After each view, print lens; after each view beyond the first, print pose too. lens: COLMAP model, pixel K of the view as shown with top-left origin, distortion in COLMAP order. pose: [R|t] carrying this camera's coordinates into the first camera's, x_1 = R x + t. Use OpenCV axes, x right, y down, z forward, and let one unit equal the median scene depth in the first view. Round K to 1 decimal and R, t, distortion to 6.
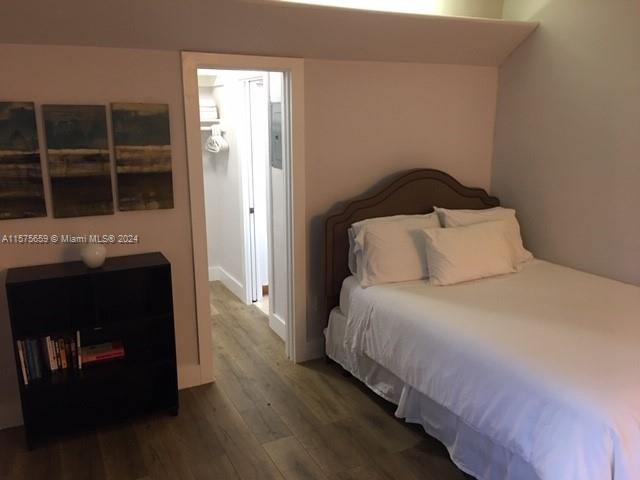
lens RADIAL K [[554.5, 0, 320.3], [0, 554.5, 244.0], [0, 0, 1]] dist [0.068590, -0.096867]
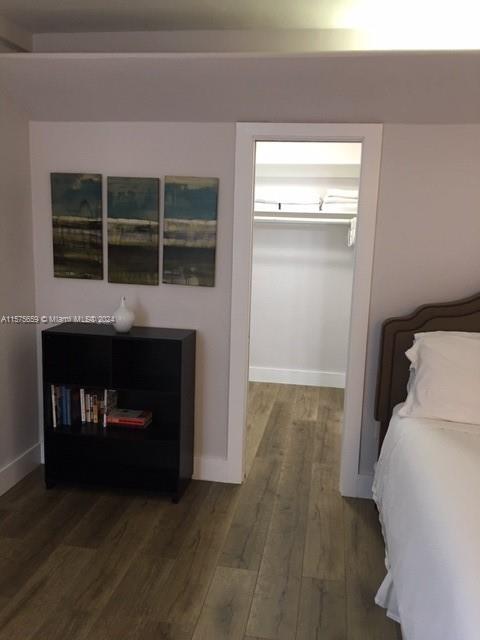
lens RADIAL K [[554.5, 0, 240.0], [0, 554.5, 320.0], [0, 0, 1]] dist [0.068590, -0.096867]
pose [[0.802176, 0.130957, -0.582550, 0.355194], [-0.171948, 0.984987, -0.015349, -0.001695], [0.571794, 0.112481, 0.812650, 0.278112]]
